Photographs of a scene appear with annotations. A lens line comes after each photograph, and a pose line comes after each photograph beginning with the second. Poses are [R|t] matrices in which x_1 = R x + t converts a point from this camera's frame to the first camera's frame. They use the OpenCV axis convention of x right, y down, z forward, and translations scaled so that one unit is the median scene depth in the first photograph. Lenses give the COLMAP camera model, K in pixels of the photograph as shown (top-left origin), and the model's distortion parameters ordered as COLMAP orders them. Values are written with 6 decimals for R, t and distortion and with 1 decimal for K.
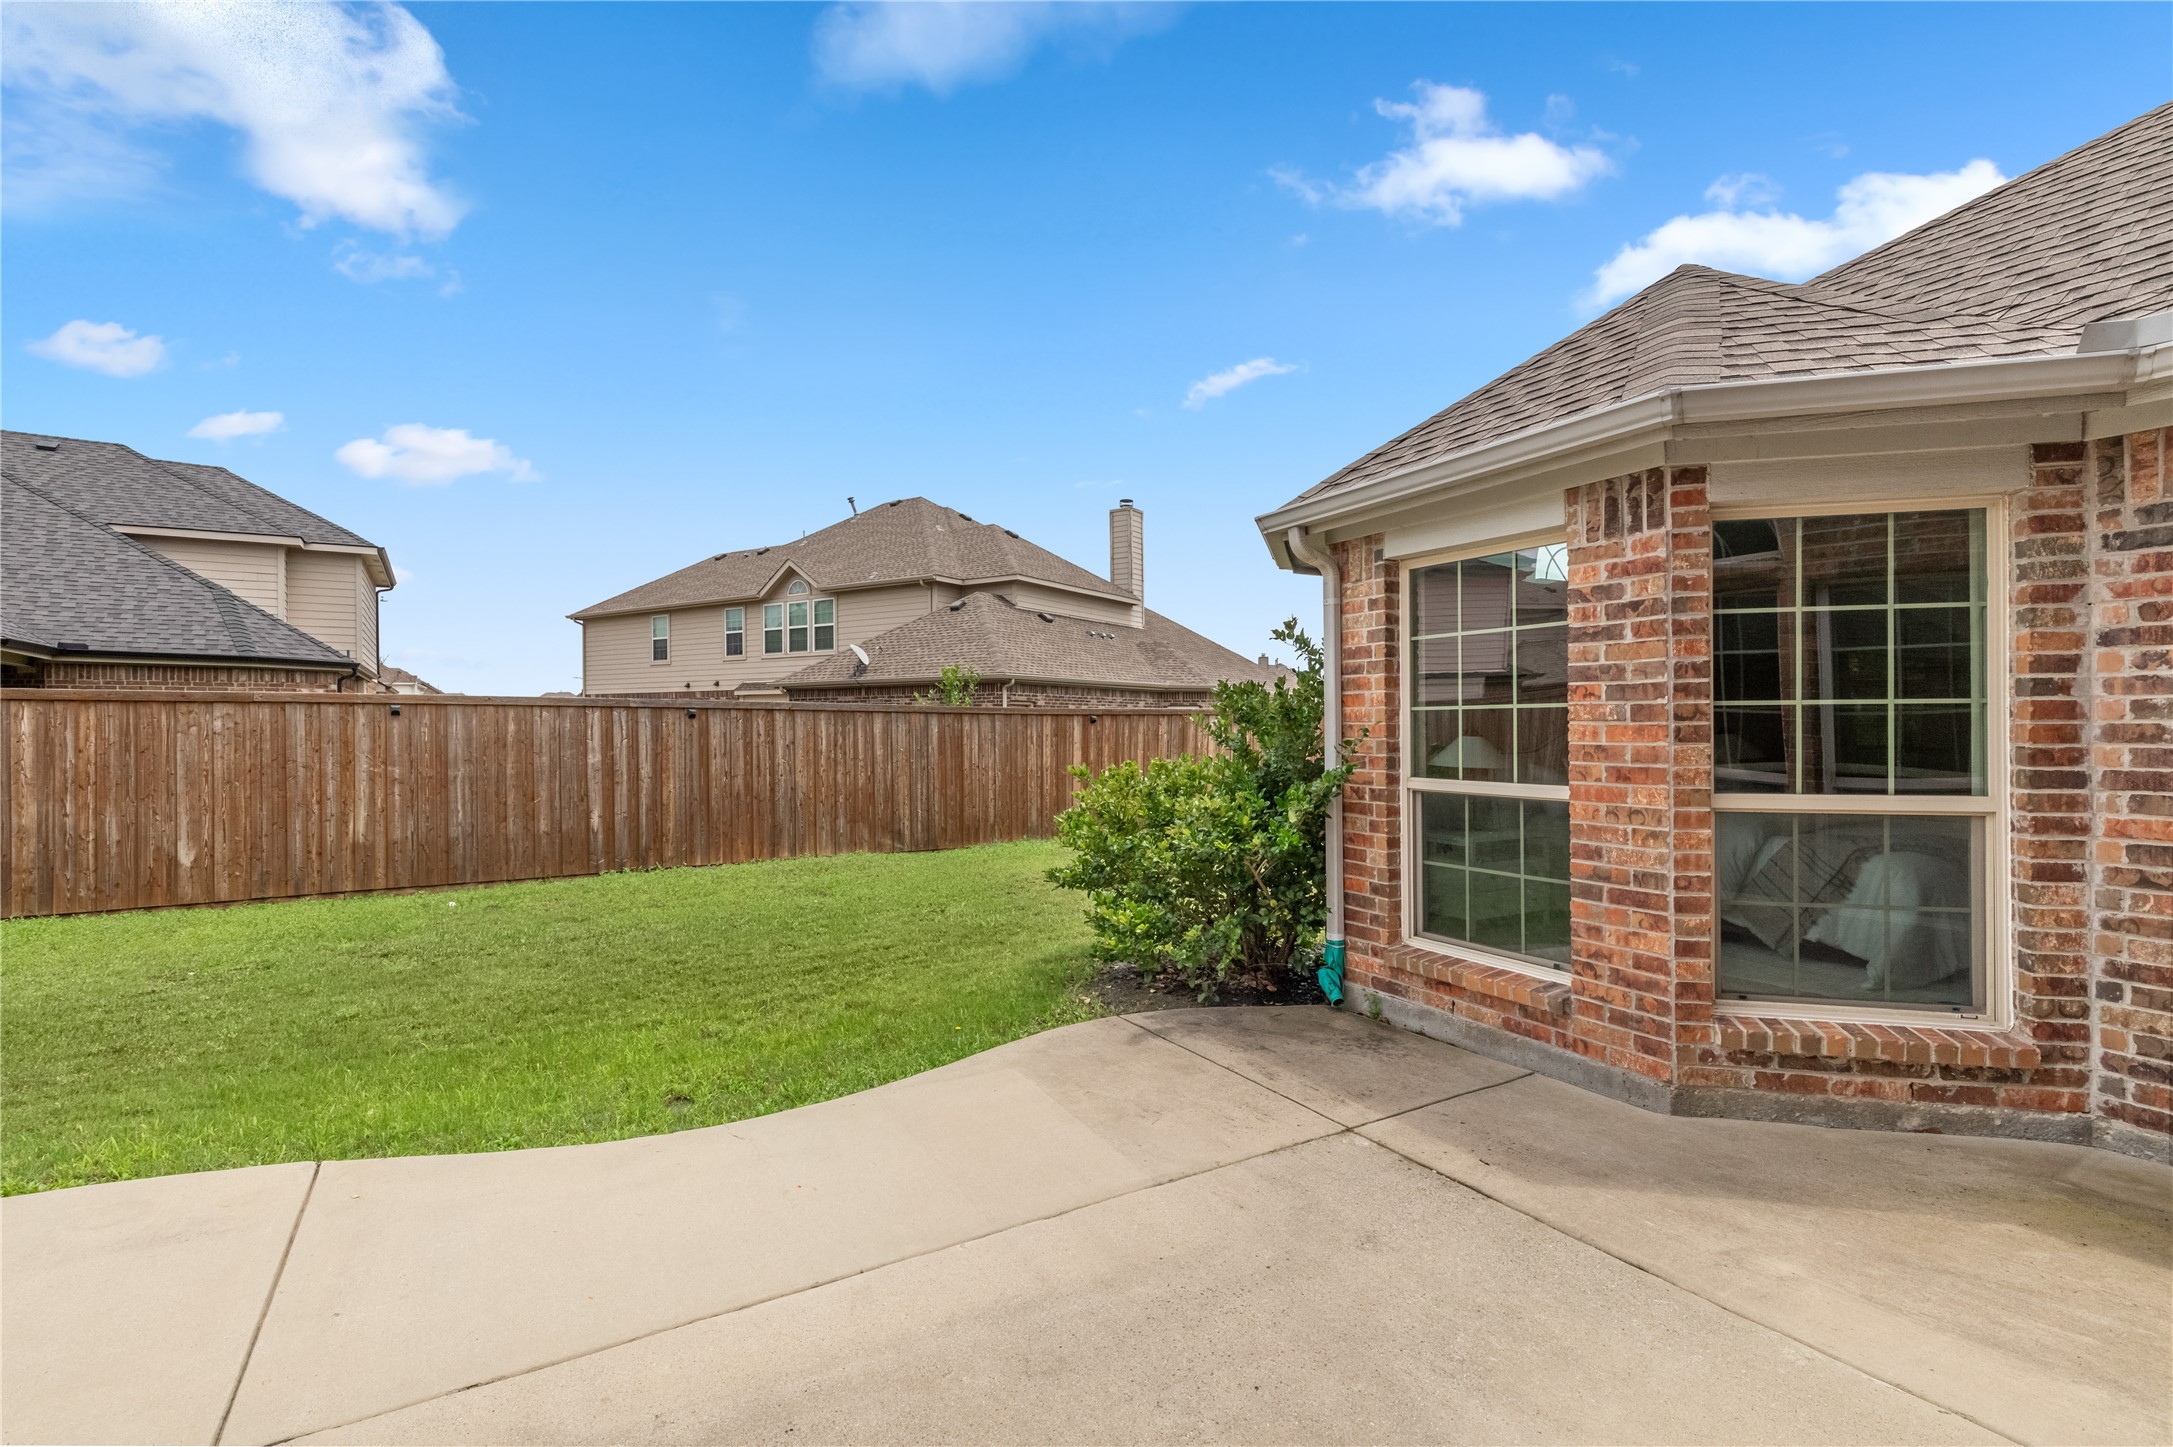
lens RADIAL K [[992.0, 0, 1099.0], [0, 992.0, 726.2], [0, 0, 1]] dist [0.006401, -0.001068]
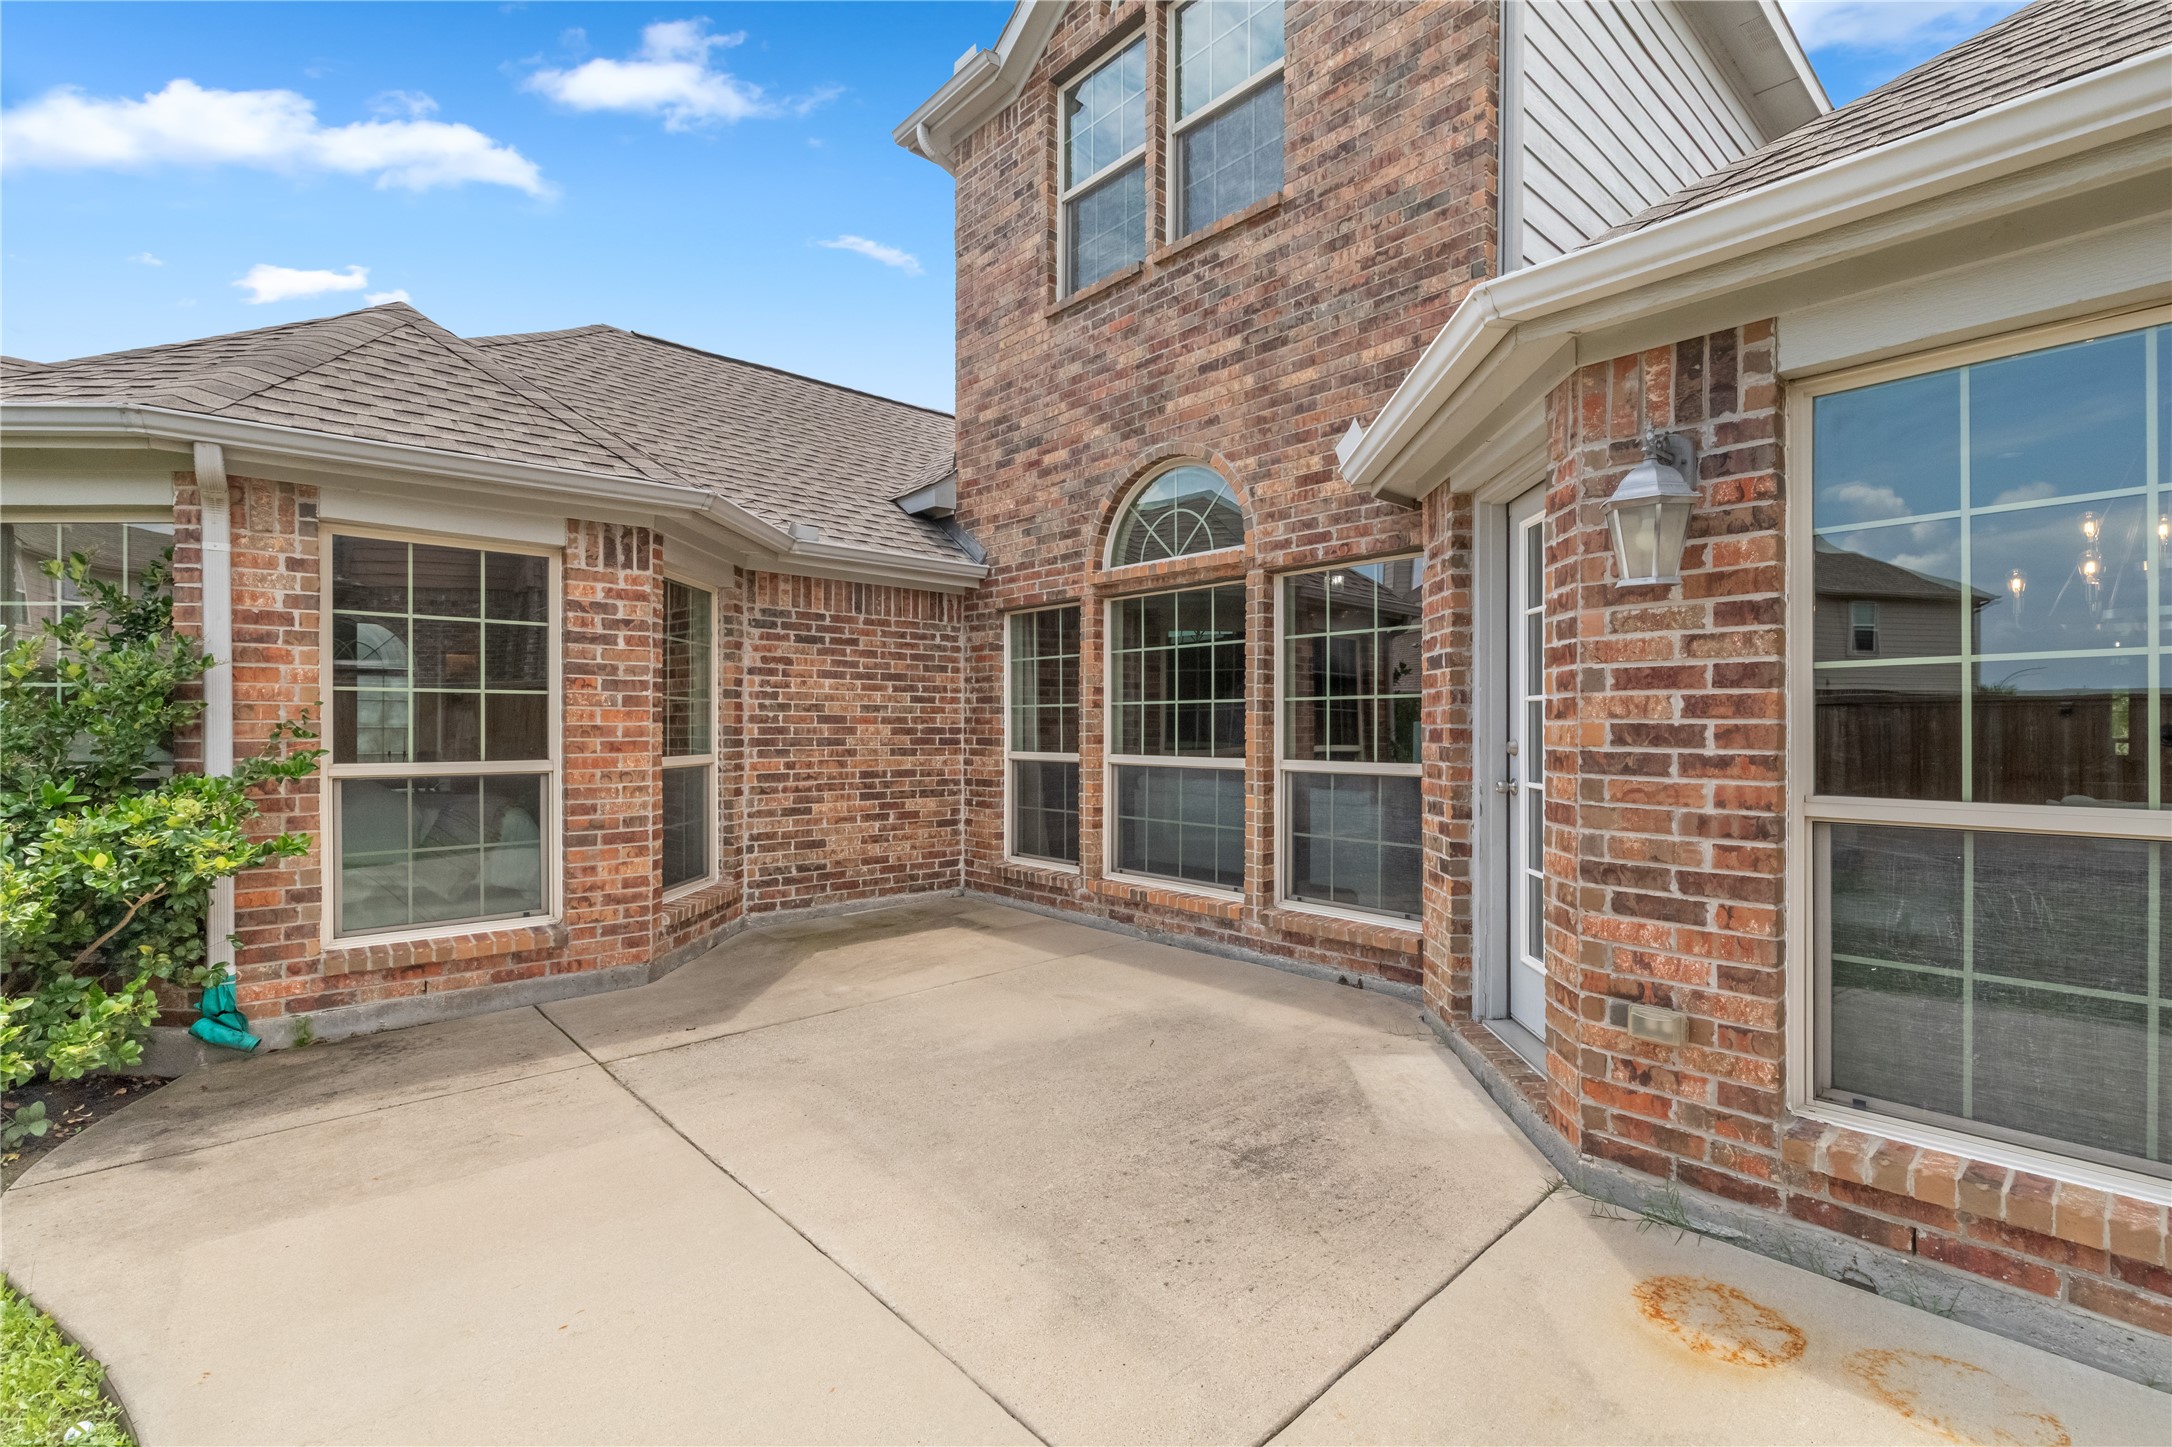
lens RADIAL K [[991.6, 0, 1091.8], [0, 991.6, 728.0], [0, 0, 1]] dist [0.006401, -0.001068]
pose [[-0.219983, 0.005438, 0.975488, -0.925620], [0.003251, 0.999983, -0.004842, 0.032282], [-0.975498, 0.002106, -0.219997, 0.671714]]
